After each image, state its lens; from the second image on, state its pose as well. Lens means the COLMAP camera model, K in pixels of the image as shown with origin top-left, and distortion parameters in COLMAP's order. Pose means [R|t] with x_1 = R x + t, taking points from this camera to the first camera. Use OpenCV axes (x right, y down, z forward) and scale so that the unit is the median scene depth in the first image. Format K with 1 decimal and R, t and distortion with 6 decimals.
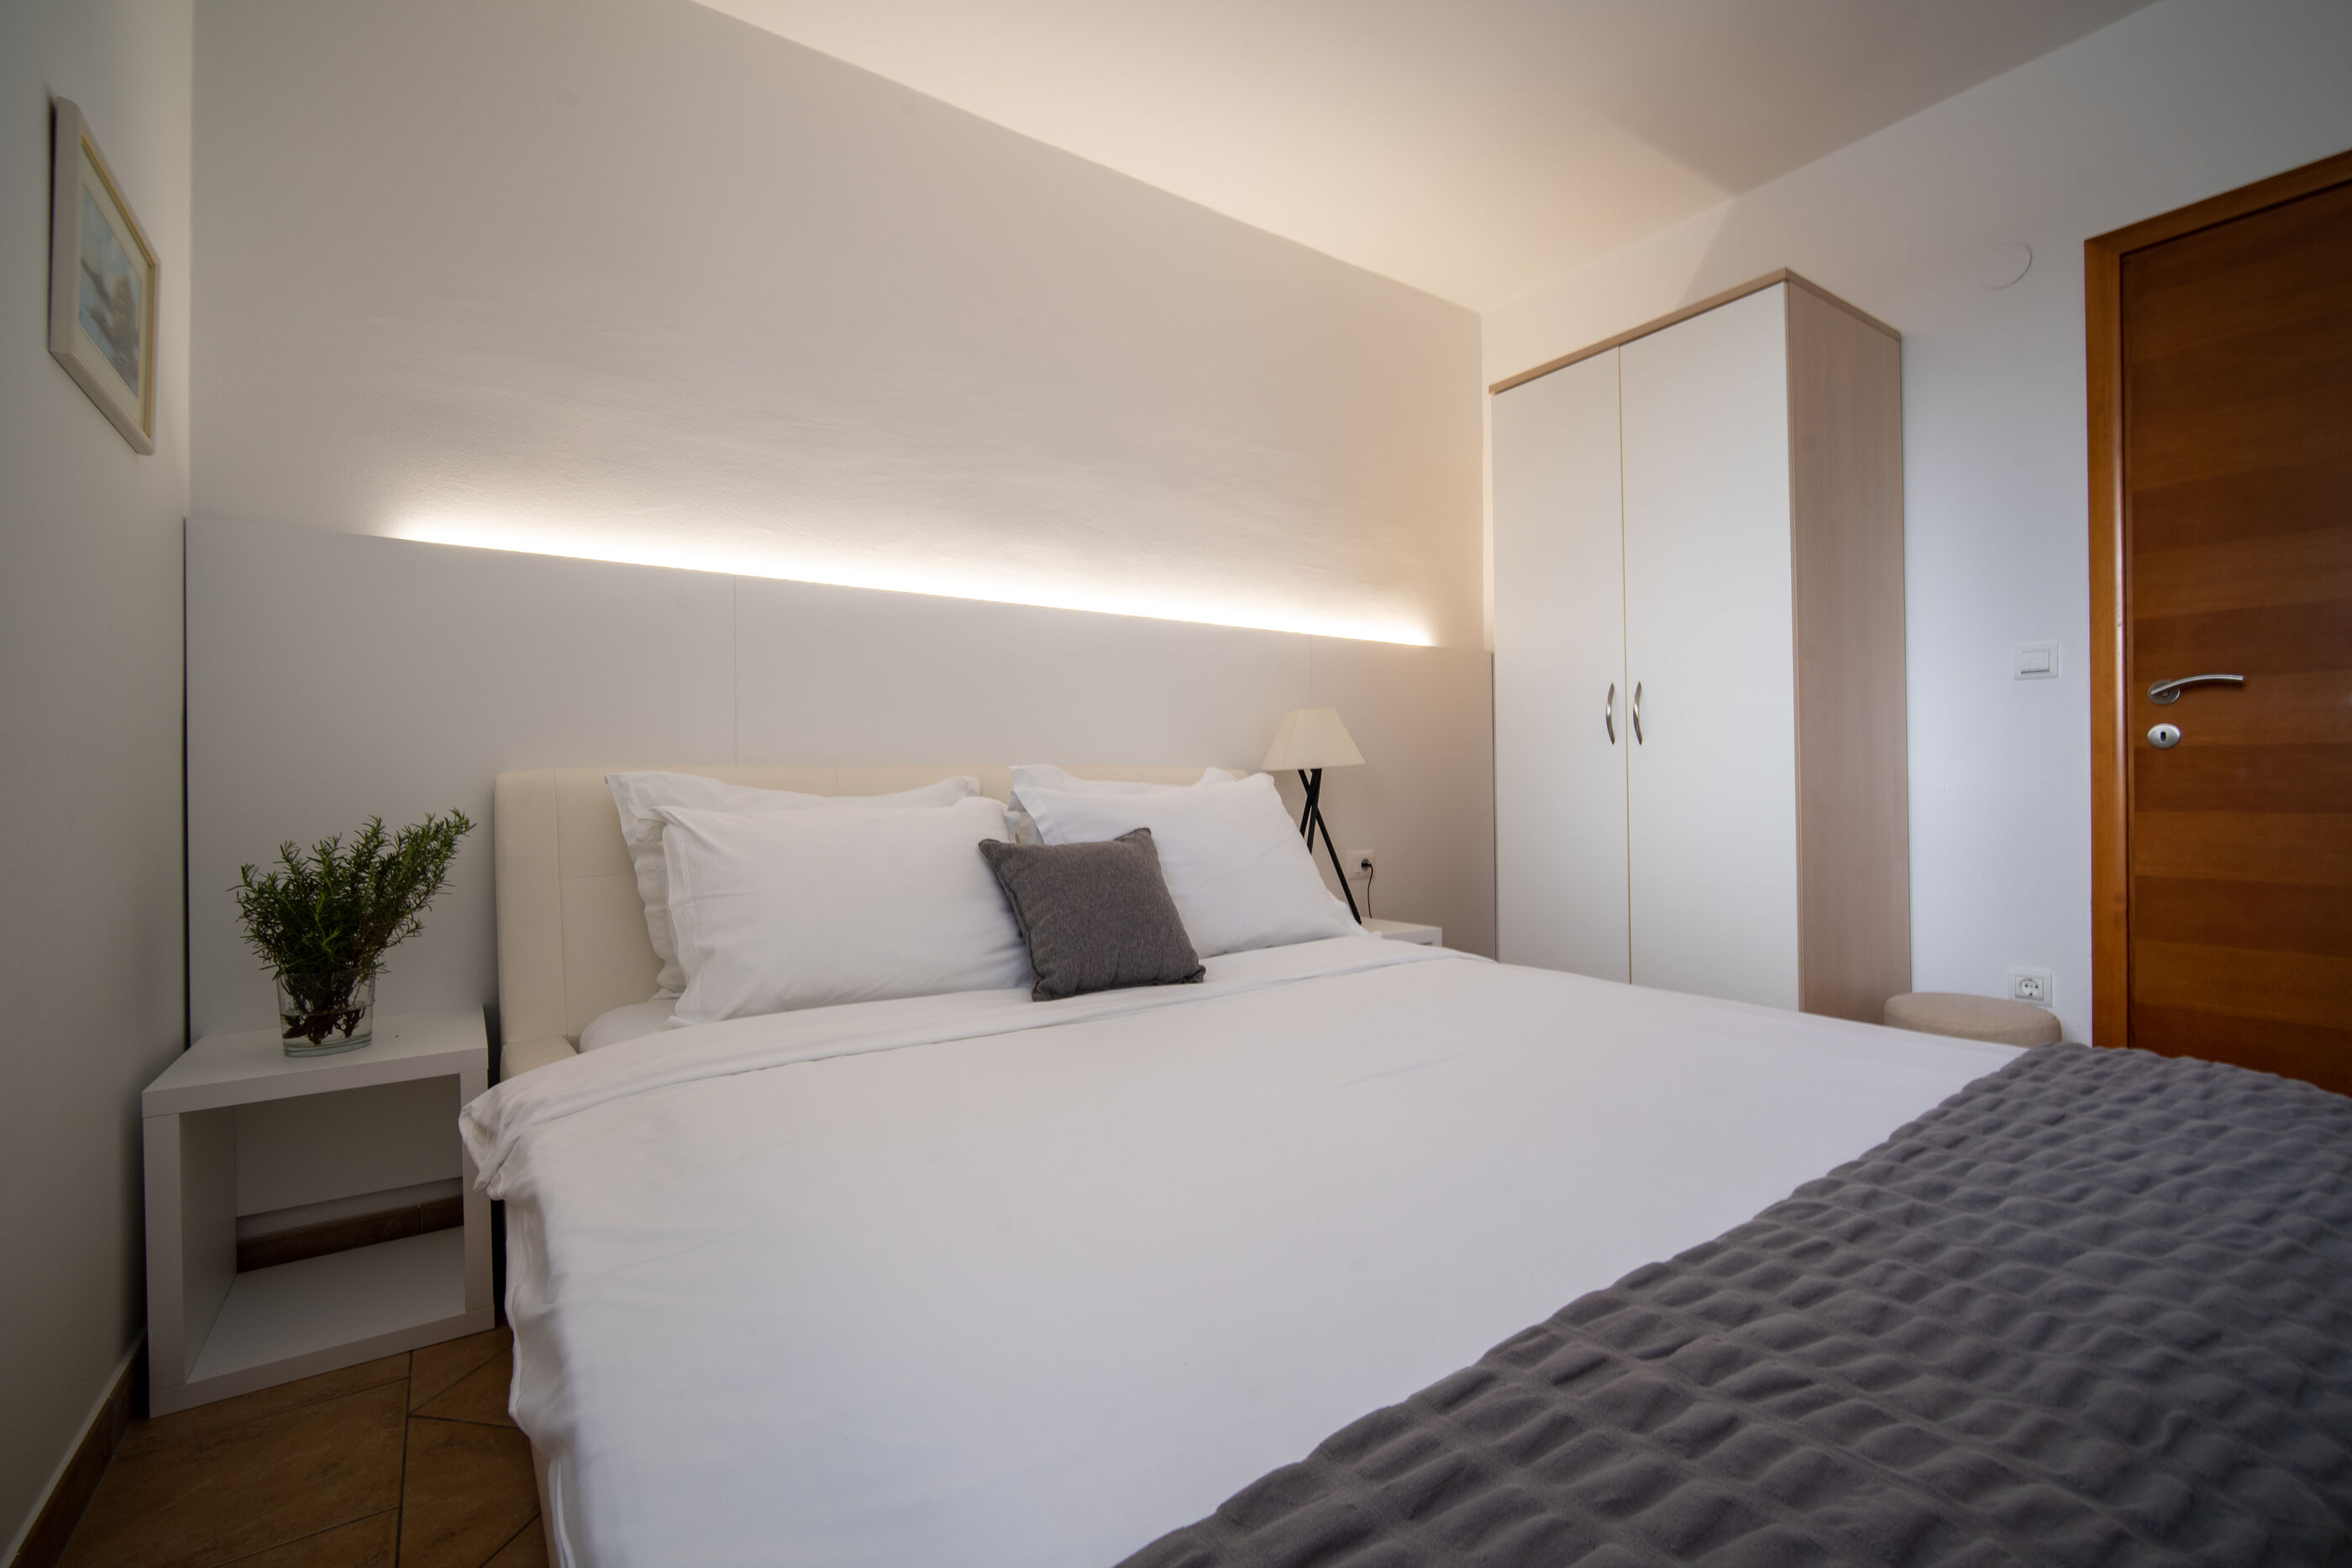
lens RADIAL K [[1036.0, 0, 1151.3], [0, 1036.0, 789.7], [0, 0, 1]] dist [-0.004929, -0.000215]
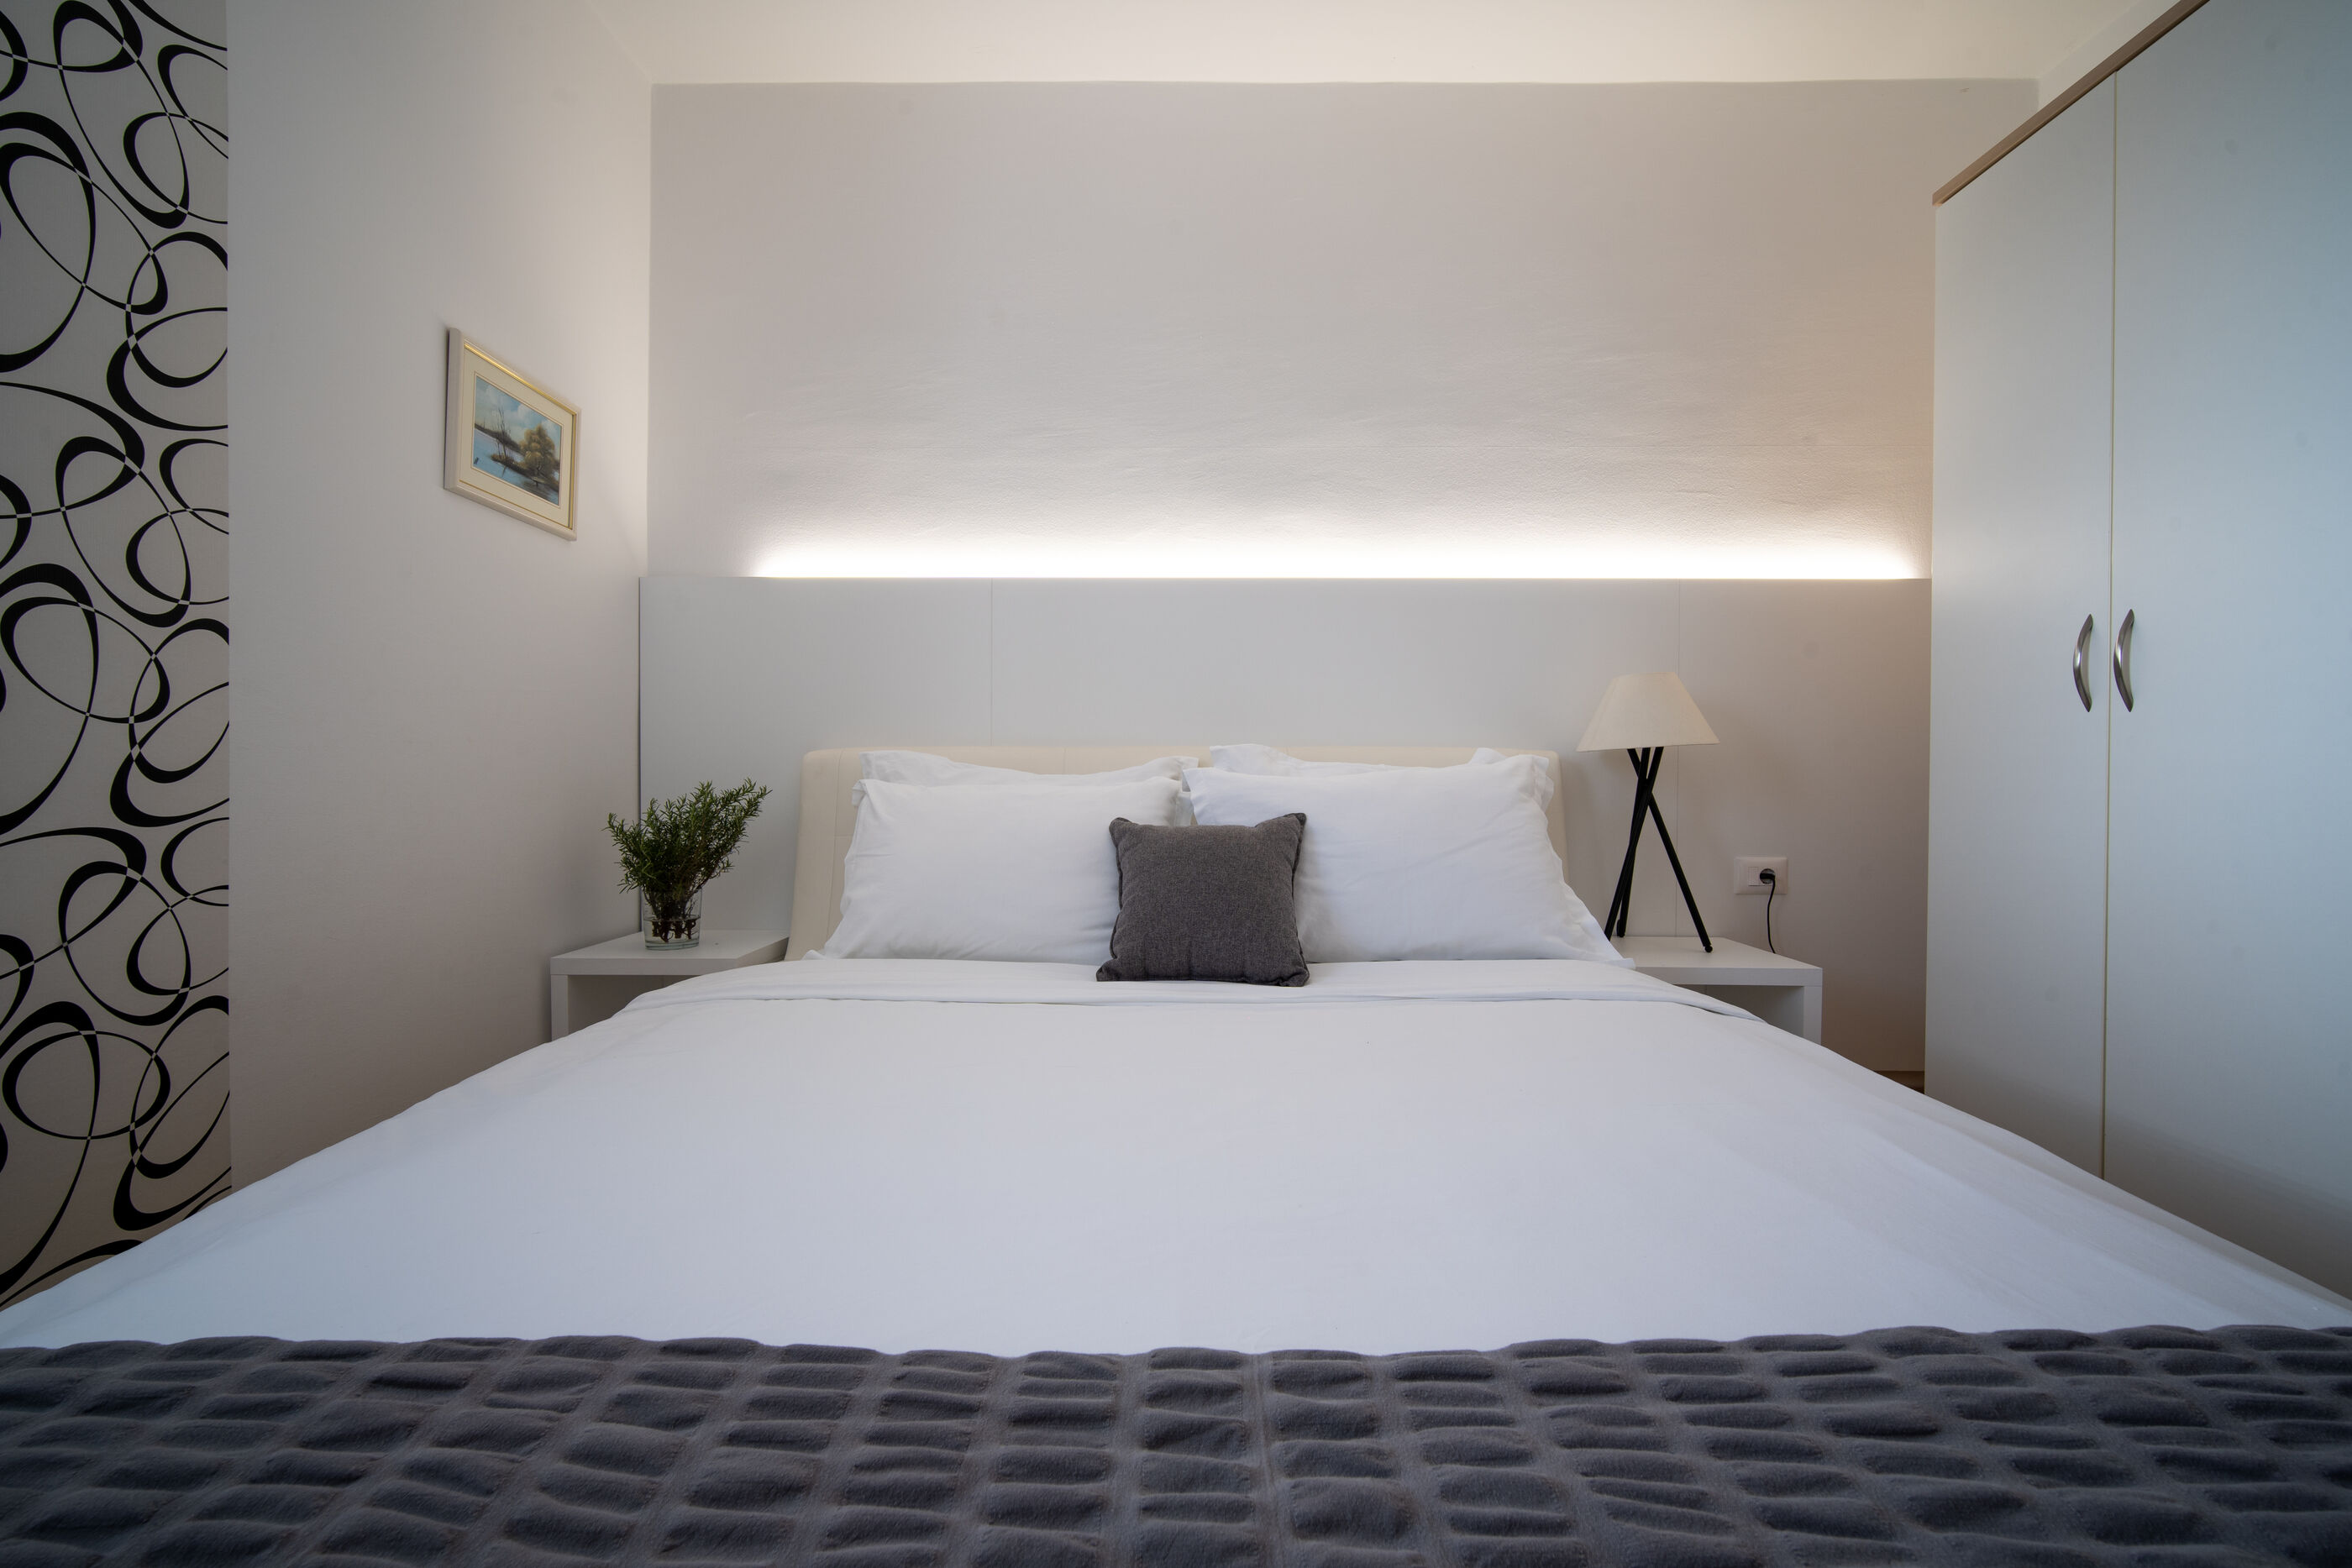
lens RADIAL K [[1036.0, 0, 1151.3], [0, 1036.0, 789.7], [0, 0, 1]] dist [-0.004929, -0.000215]
pose [[0.810015, 0.024102, -0.585913, 0.478432], [-0.013362, 0.999654, 0.022648, -0.003726], [0.586257, -0.010516, 0.810057, 0.202450]]
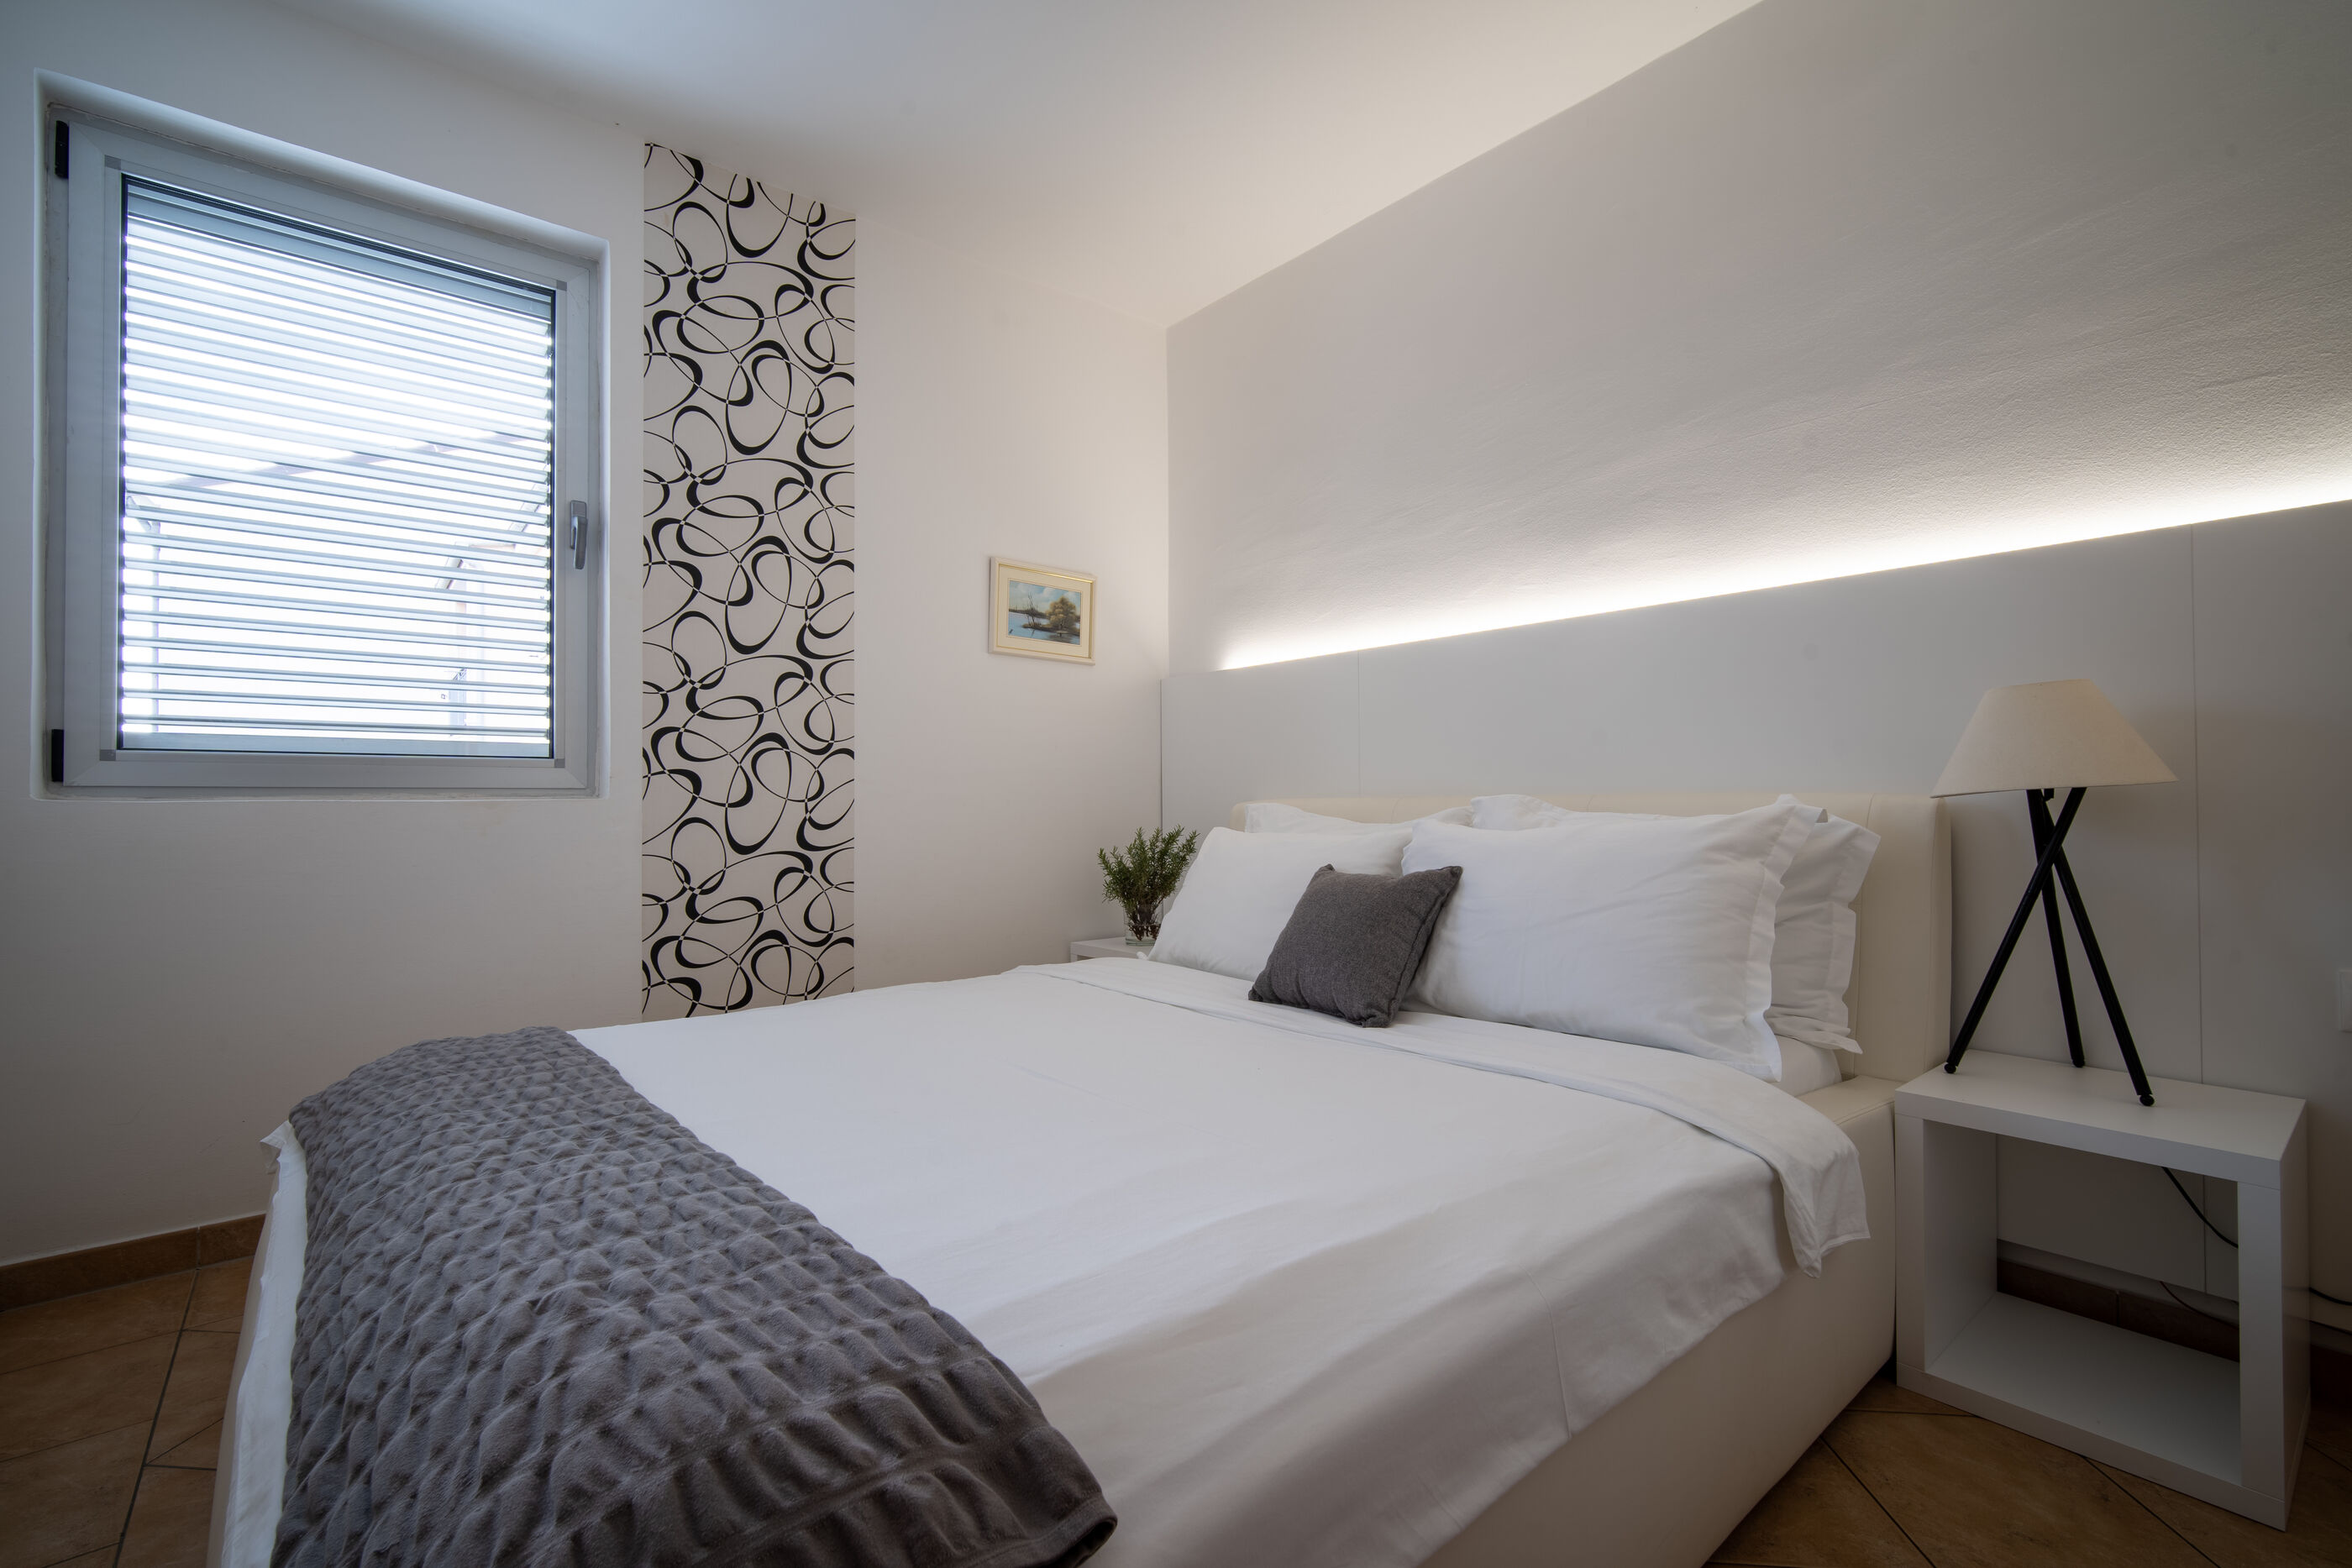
lens RADIAL K [[1029.8, 0, 1144.6], [0, 1029.8, 792.0], [0, 0, 1]] dist [-0.019546, -0.000072]
pose [[0.068405, -0.000505, -0.997658, 1.007060], [0.004507, 0.999990, -0.000197, -0.035417], [0.997647, -0.004483, 0.068407, 0.742385]]
